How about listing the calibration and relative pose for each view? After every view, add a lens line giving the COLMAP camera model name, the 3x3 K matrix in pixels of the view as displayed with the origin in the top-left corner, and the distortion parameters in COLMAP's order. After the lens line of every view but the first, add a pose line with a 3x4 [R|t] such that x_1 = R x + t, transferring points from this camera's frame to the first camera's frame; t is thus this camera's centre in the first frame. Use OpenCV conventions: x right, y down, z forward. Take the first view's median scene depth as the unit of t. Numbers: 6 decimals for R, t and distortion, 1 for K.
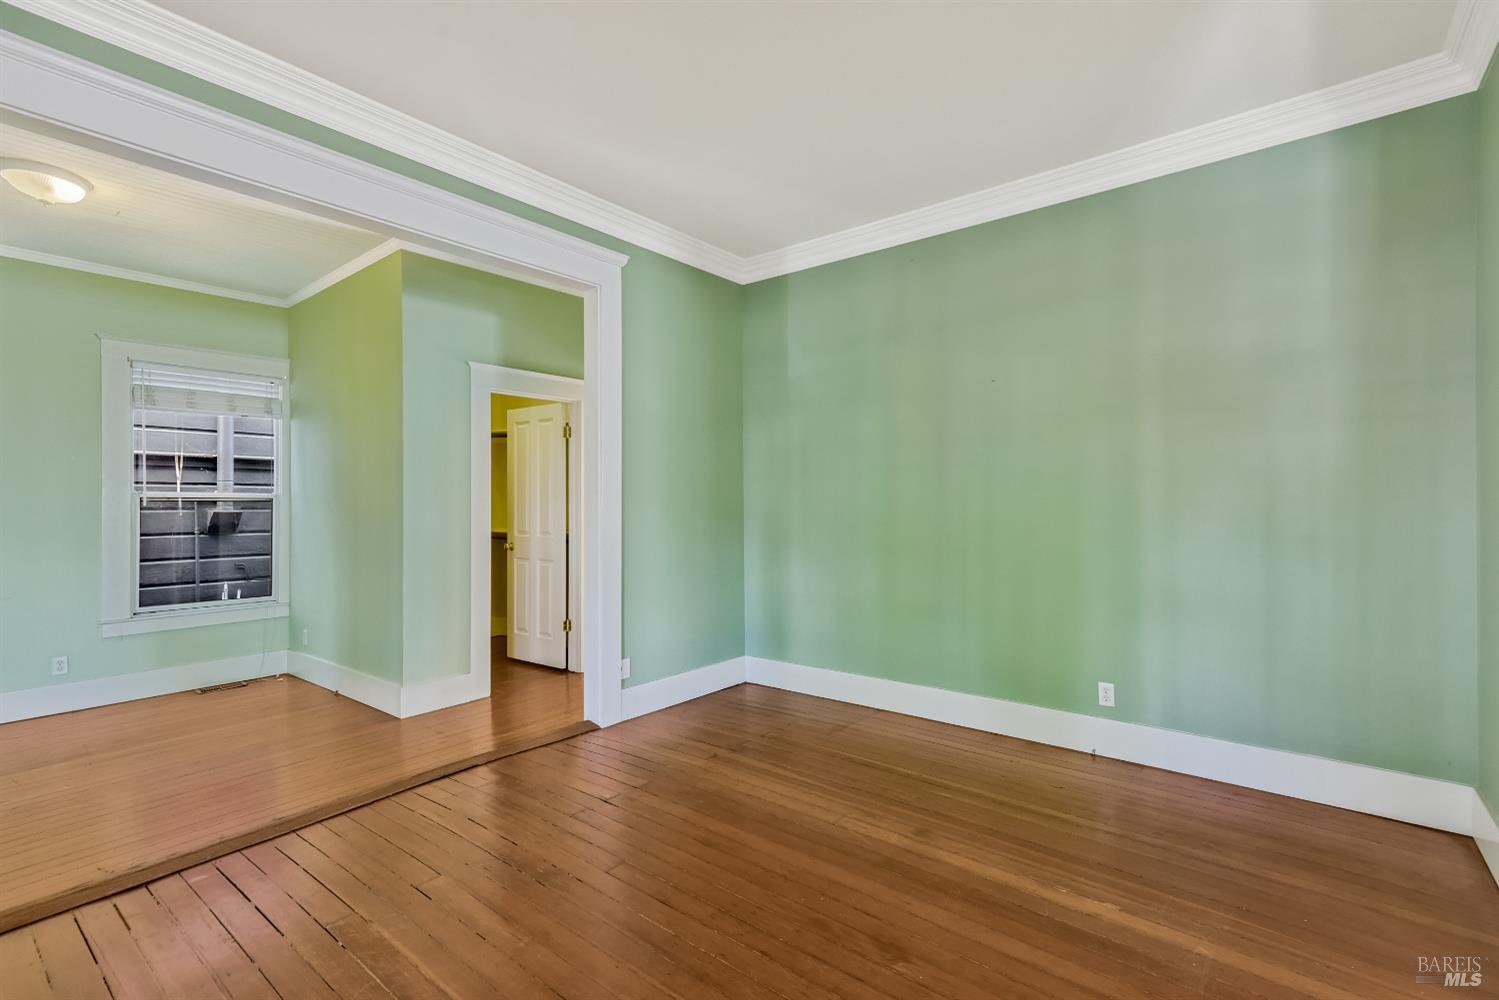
lens RADIAL K [[698.8, 0, 751.0], [0, 698.8, 502.9], [0, 0, 1]] dist [0.024116, 0.000037]
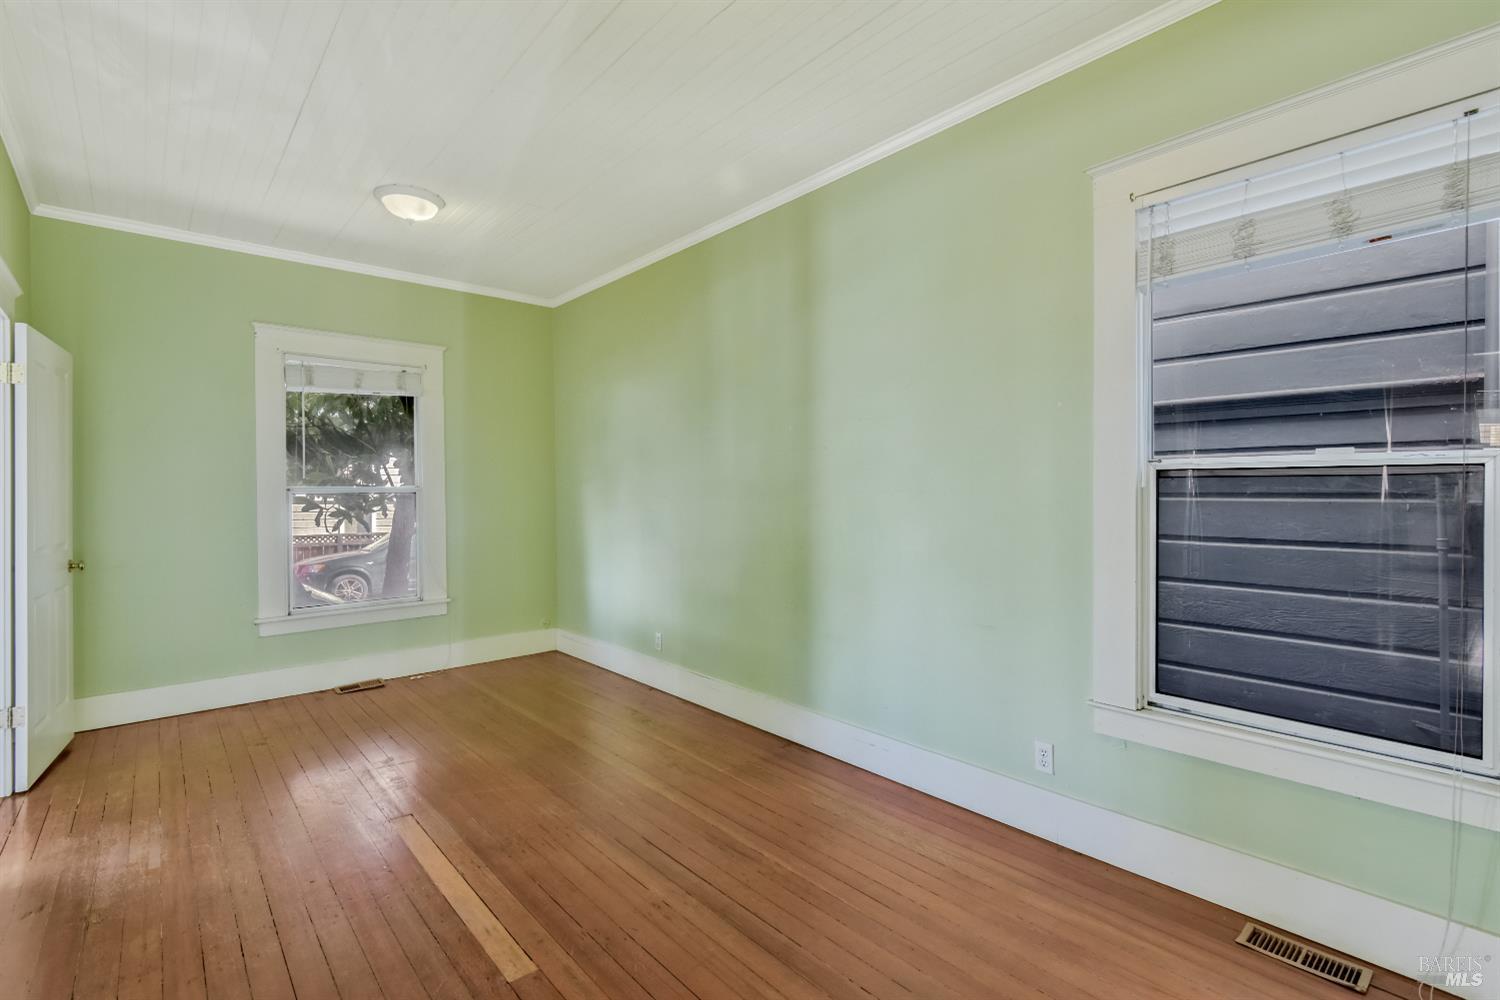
lens RADIAL K [[682.1, 0, 776.0], [0, 682.1, 494.2], [0, 0, 1]] dist [-0.000688, -0.000149]
pose [[-0.144552, 0.003194, -0.989492, -0.350040], [0.003351, 0.999991, 0.002739, 0.007092], [0.989491, -0.002920, -0.144562, 0.800302]]
